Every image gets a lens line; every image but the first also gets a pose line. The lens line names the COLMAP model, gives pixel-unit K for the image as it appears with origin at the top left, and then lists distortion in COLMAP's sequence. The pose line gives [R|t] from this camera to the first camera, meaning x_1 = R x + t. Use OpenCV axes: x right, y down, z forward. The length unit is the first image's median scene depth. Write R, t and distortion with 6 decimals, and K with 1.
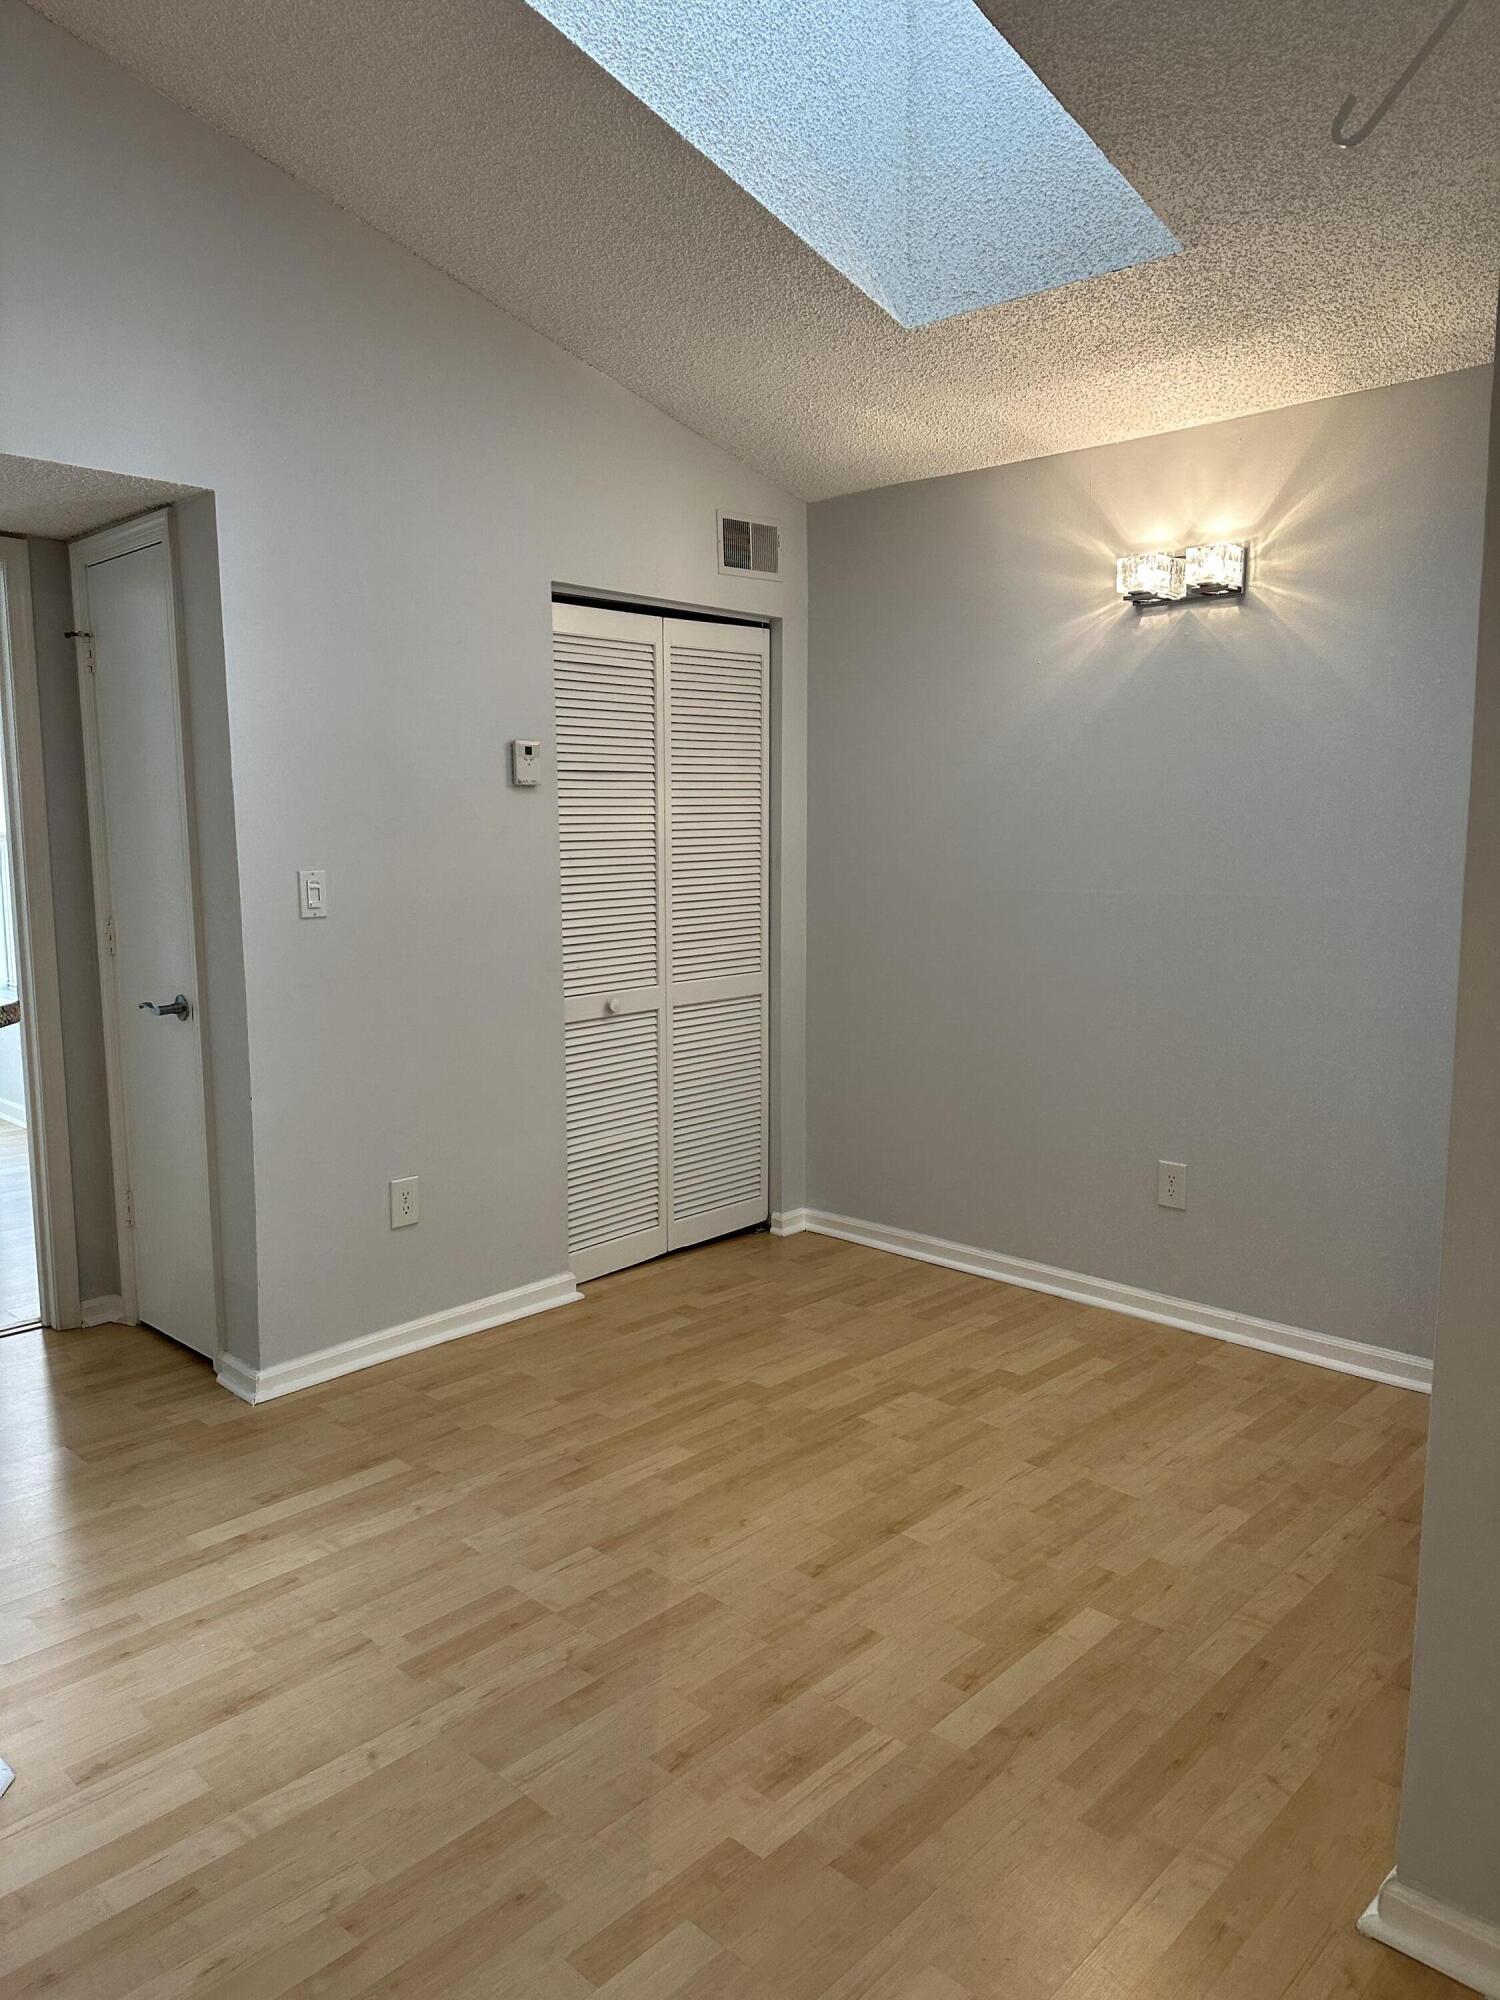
lens RADIAL K [[1405.9, 0, 753.1], [0, 1405.9, 1012.5], [0, 0, 1]] dist [0.043875, -0.066516]
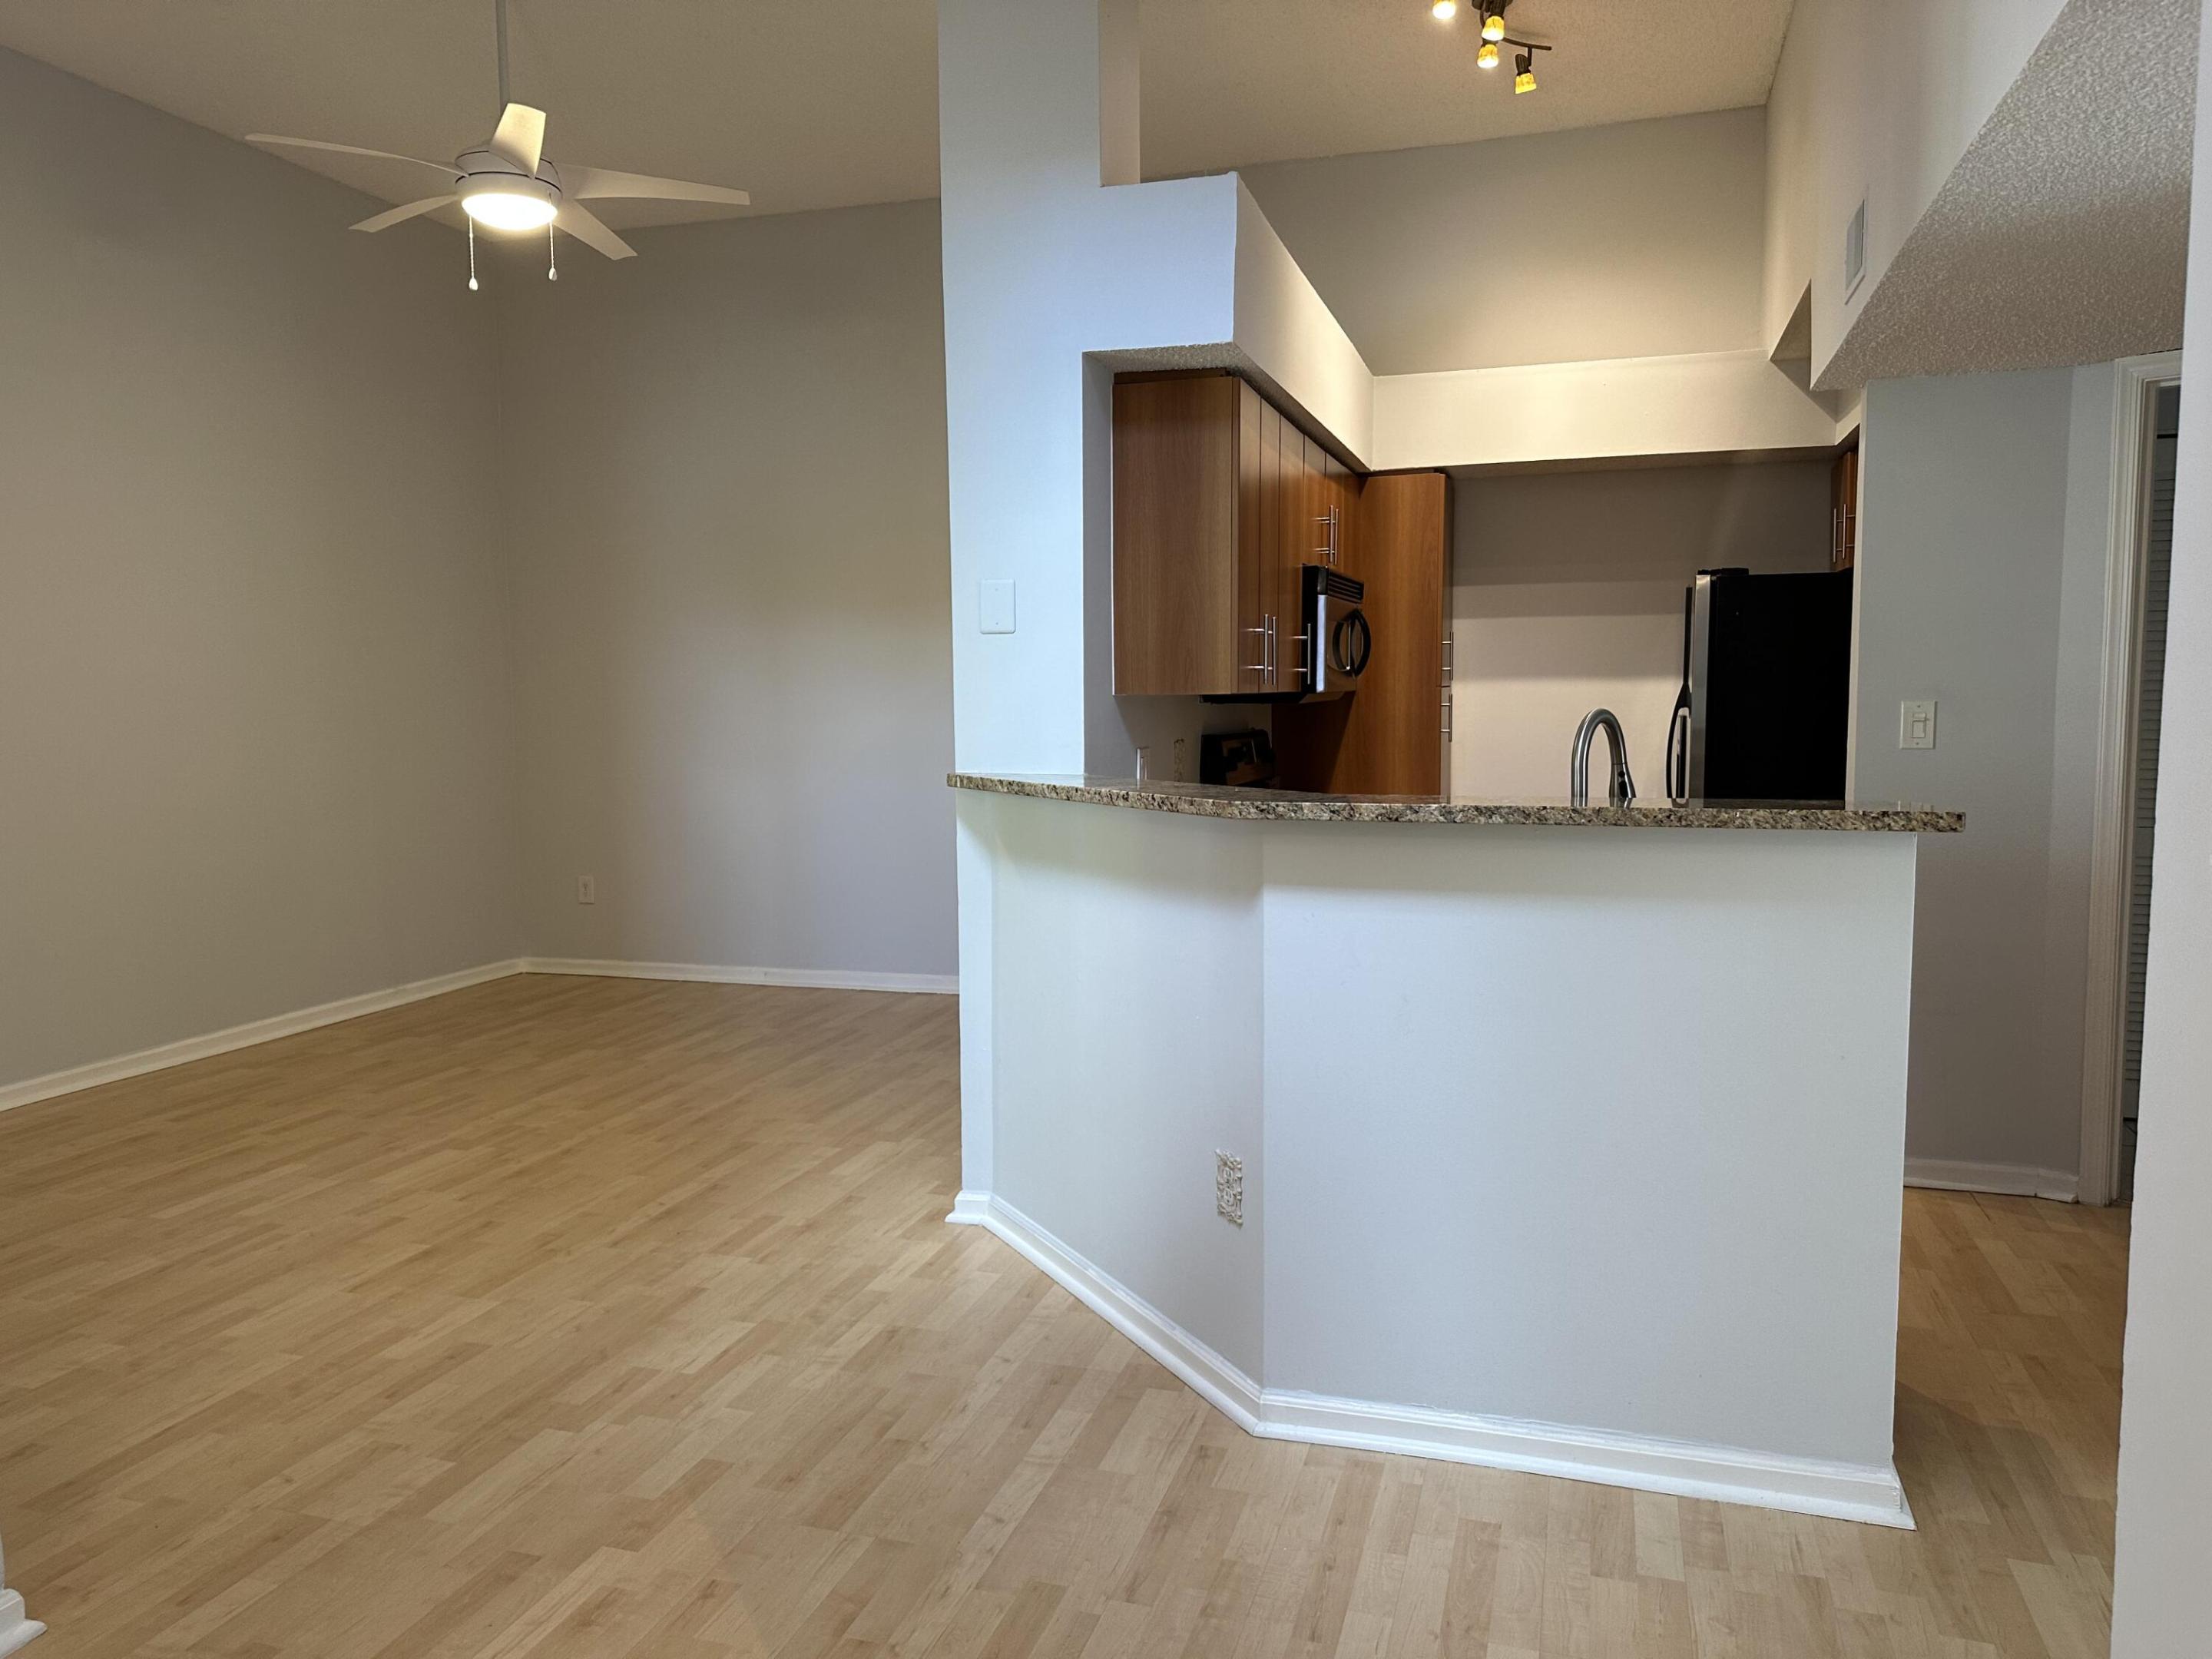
lens RADIAL K [[1554.9, 0, 1106.0], [0, 1554.9, 829.5], [0, 0, 1]] dist [0.043875, -0.066516]
pose [[-0.897054, 0.044241, -0.439701, 0.161887], [-0.053920, 0.976585, 0.208266, -0.246243], [0.438619, 0.210535, -0.873664, 2.008198]]
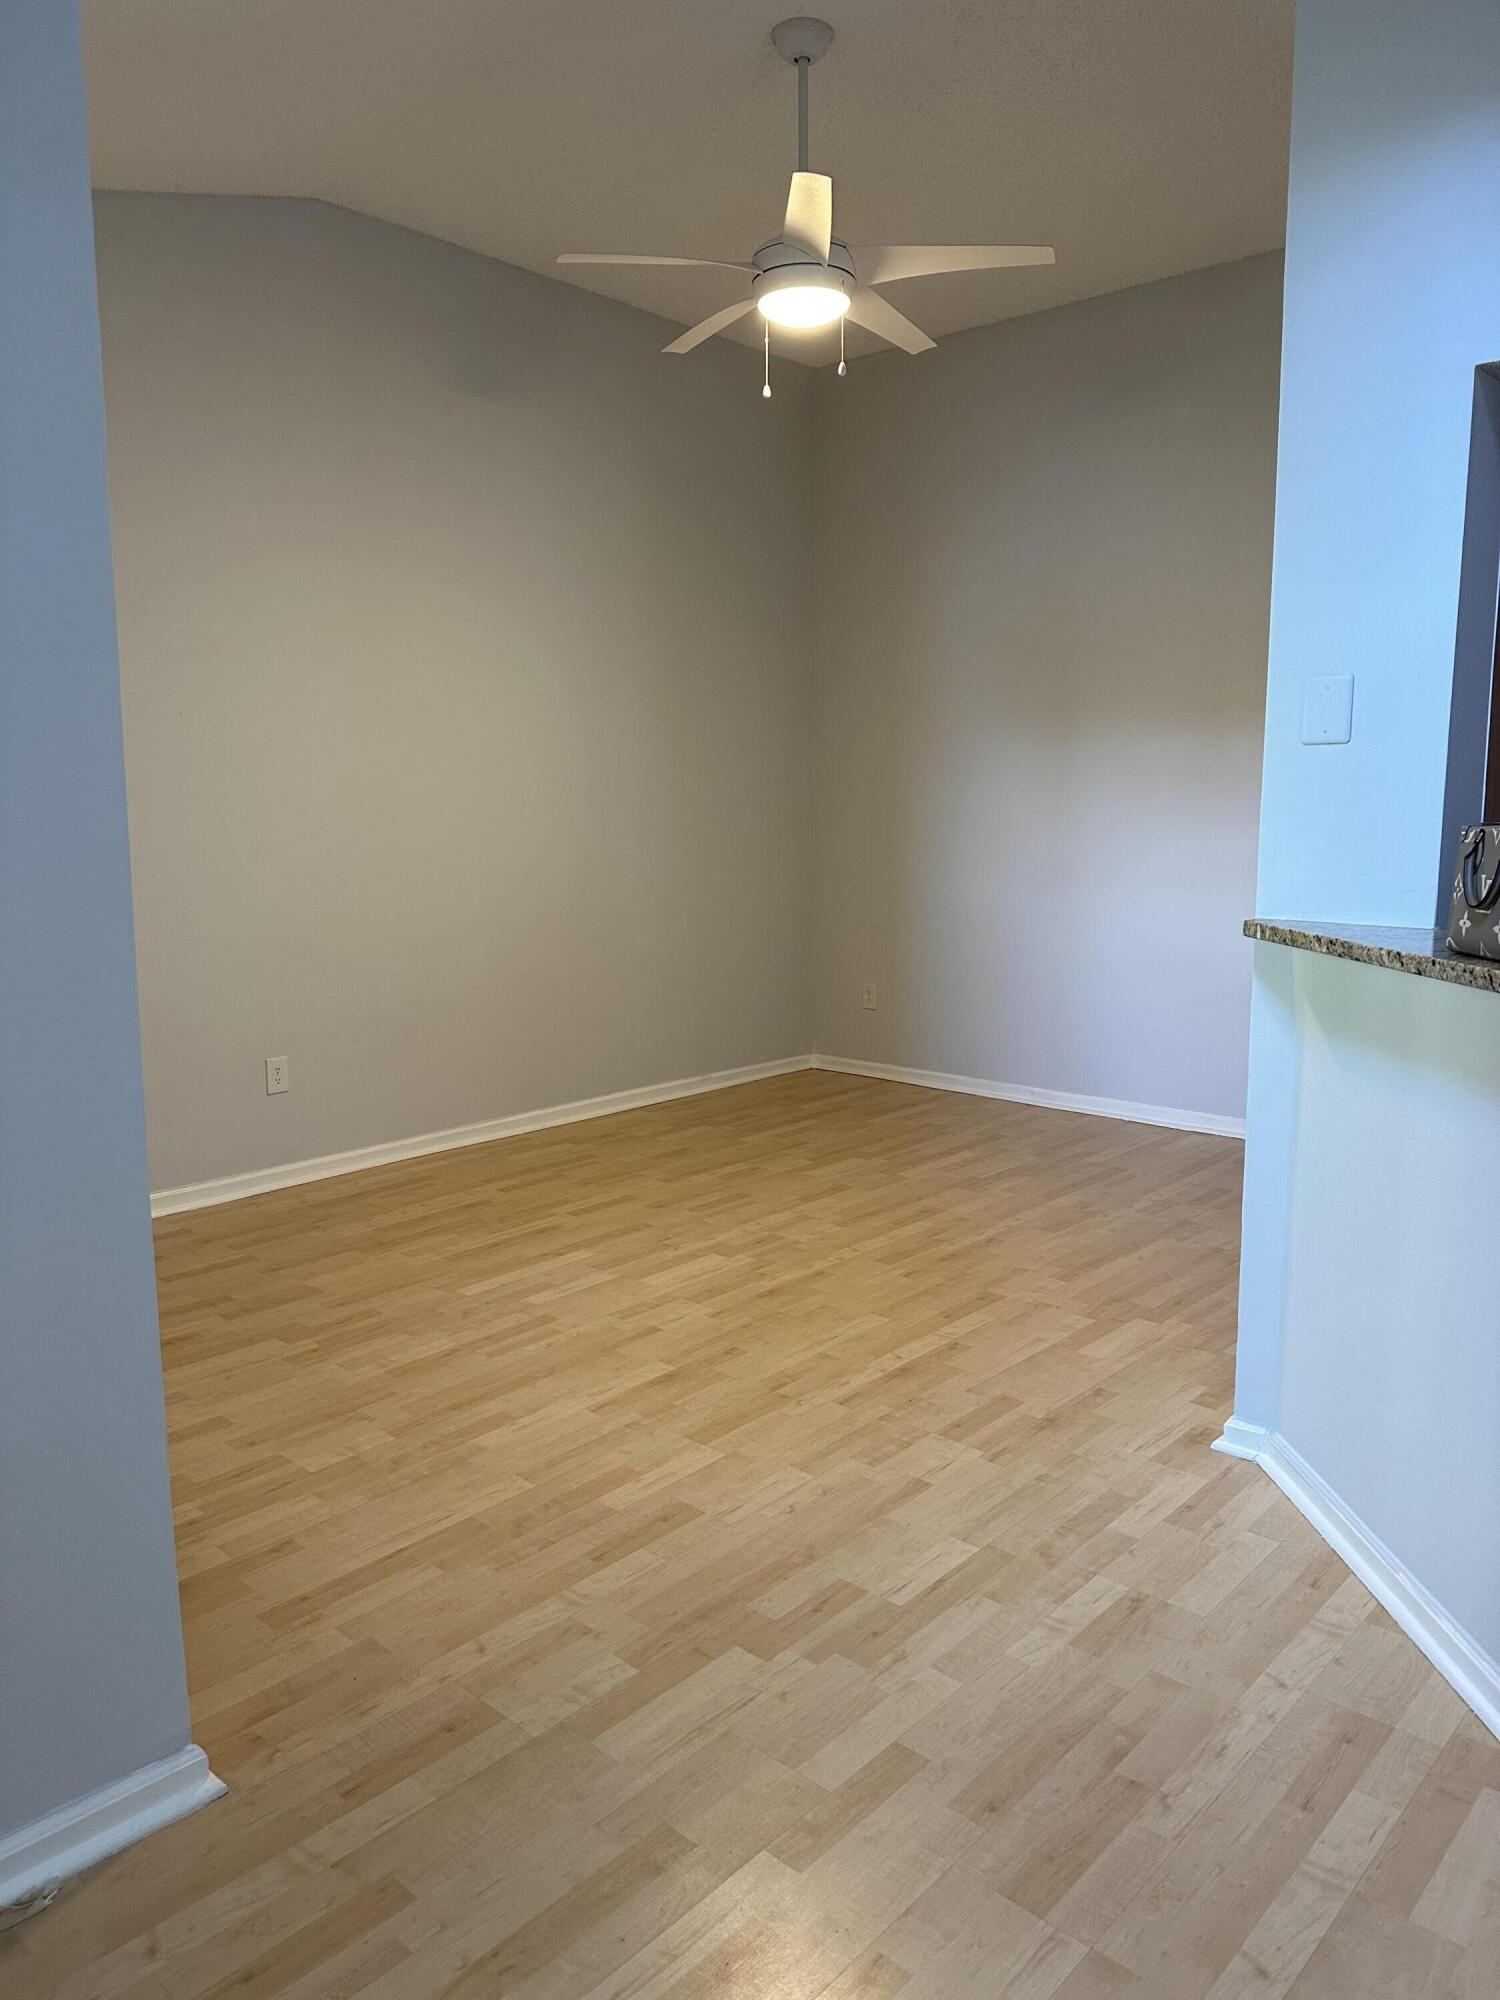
lens RADIAL K [[1405.9, 0, 753.1], [0, 1405.9, 1012.5], [0, 0, 1]] dist [0.043875, -0.066516]
pose [[-0.999615, 0.009916, -0.025929, 0.031421], [0.002201, 0.959393, 0.282066, -0.216103], [0.027674, 0.281900, -0.959045, 1.633255]]
